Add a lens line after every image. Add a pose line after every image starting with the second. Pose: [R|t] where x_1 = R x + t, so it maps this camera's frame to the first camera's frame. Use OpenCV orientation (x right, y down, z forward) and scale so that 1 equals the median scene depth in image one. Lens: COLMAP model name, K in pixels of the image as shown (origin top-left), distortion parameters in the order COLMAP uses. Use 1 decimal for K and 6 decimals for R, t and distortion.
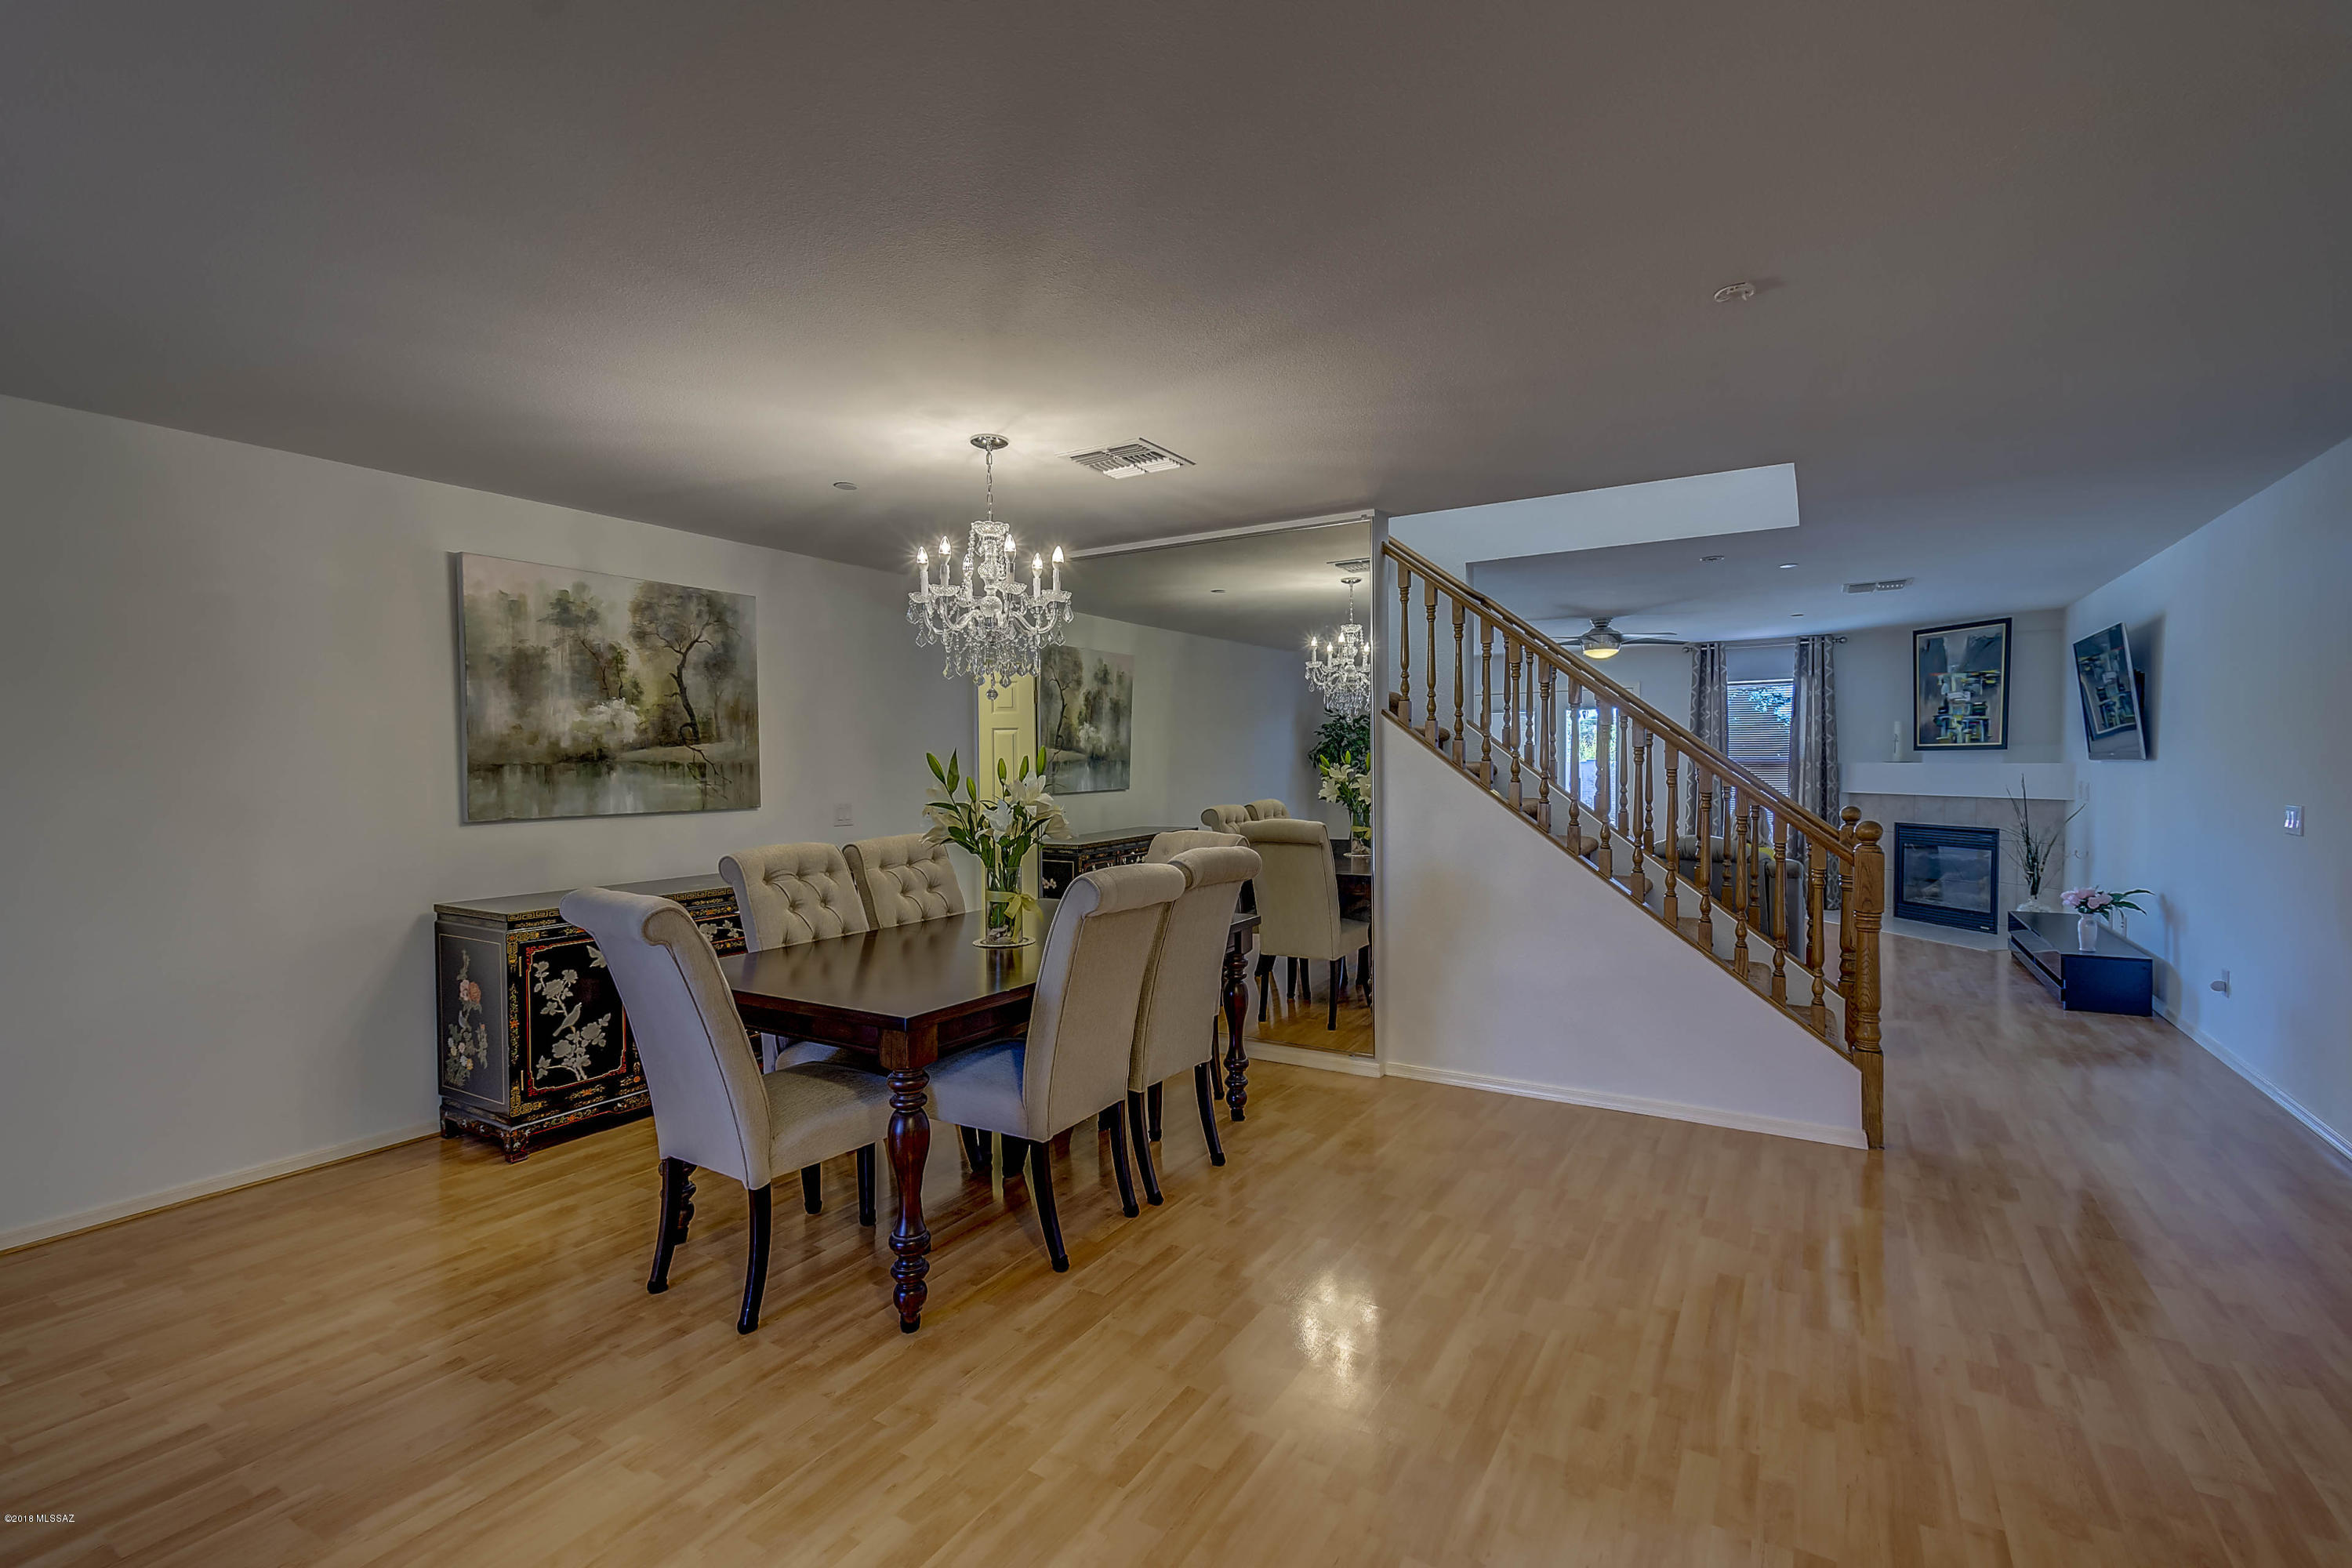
lens RADIAL K [[1036.9, 0, 1181.9], [0, 1036.9, 783.8], [0, 0, 1]] dist [0.017113, -0.007370]
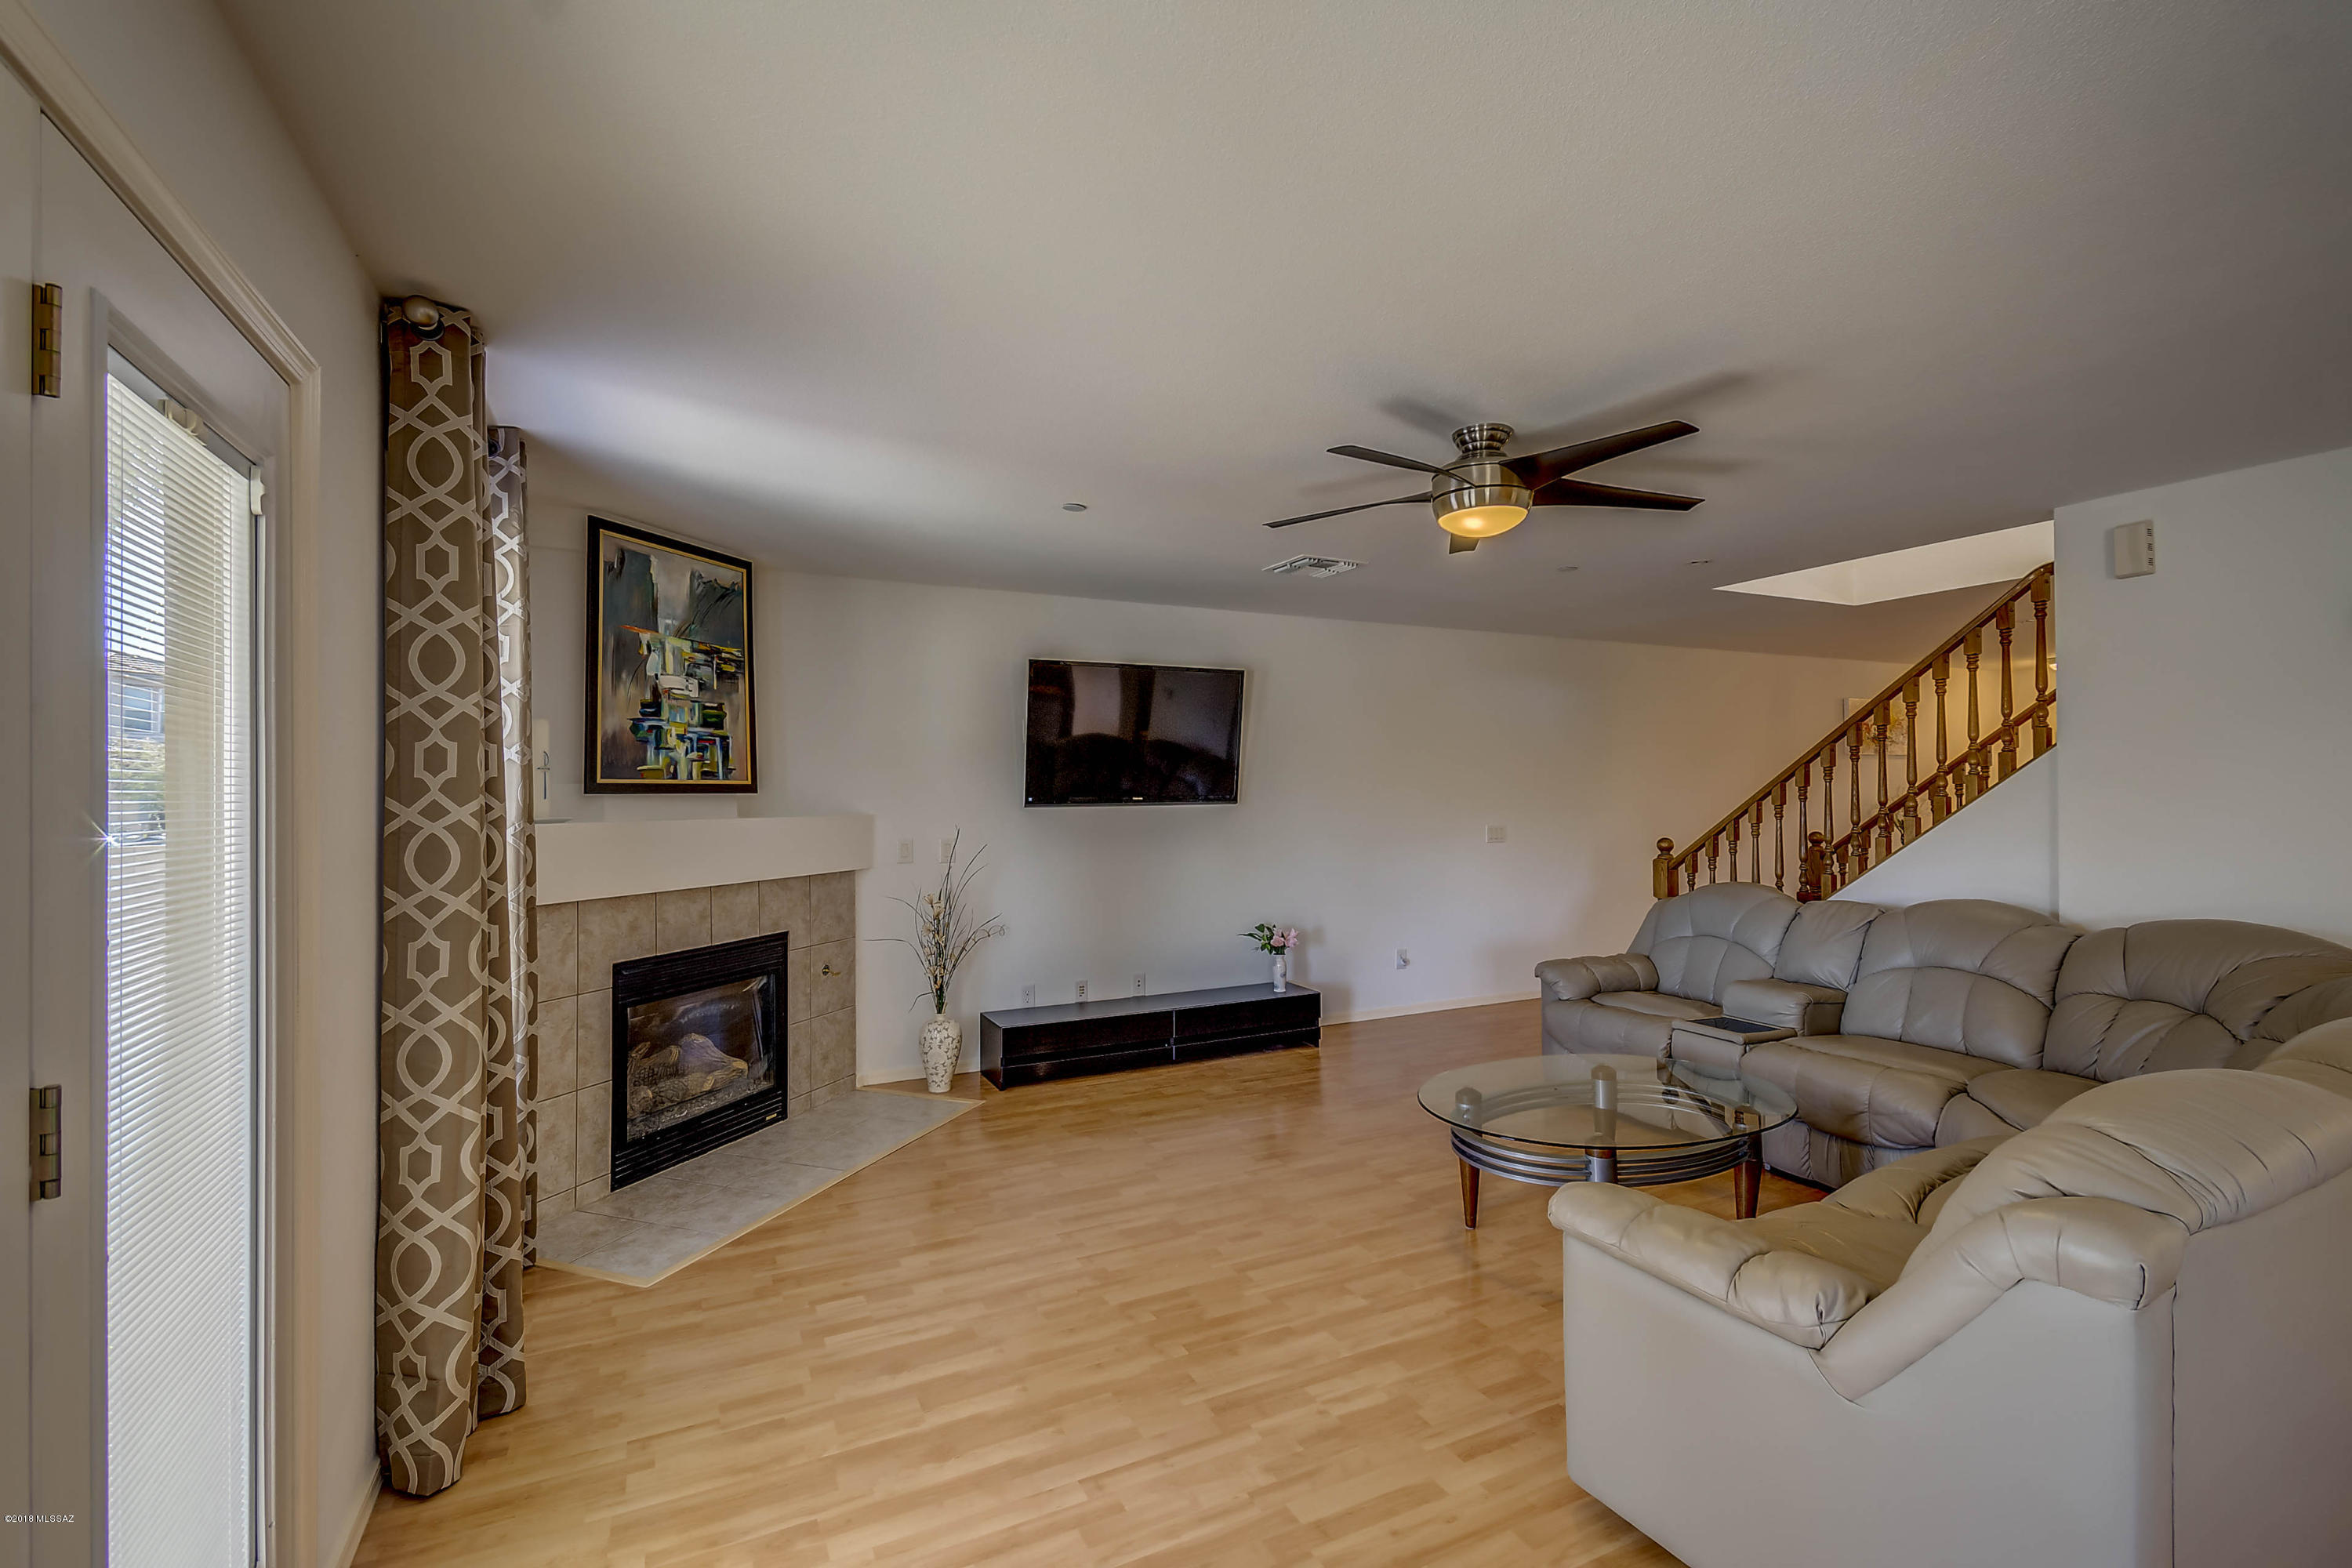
lens RADIAL K [[1036.9, 0, 1181.9], [0, 1036.9, 783.8], [0, 0, 1]] dist [0.017113, -0.007370]
pose [[-0.849176, 0.023230, 0.527599, 0.281414], [0.029264, 0.999567, 0.003090, -0.031413], [-0.527299, 0.018063, -0.849488, 1.298984]]
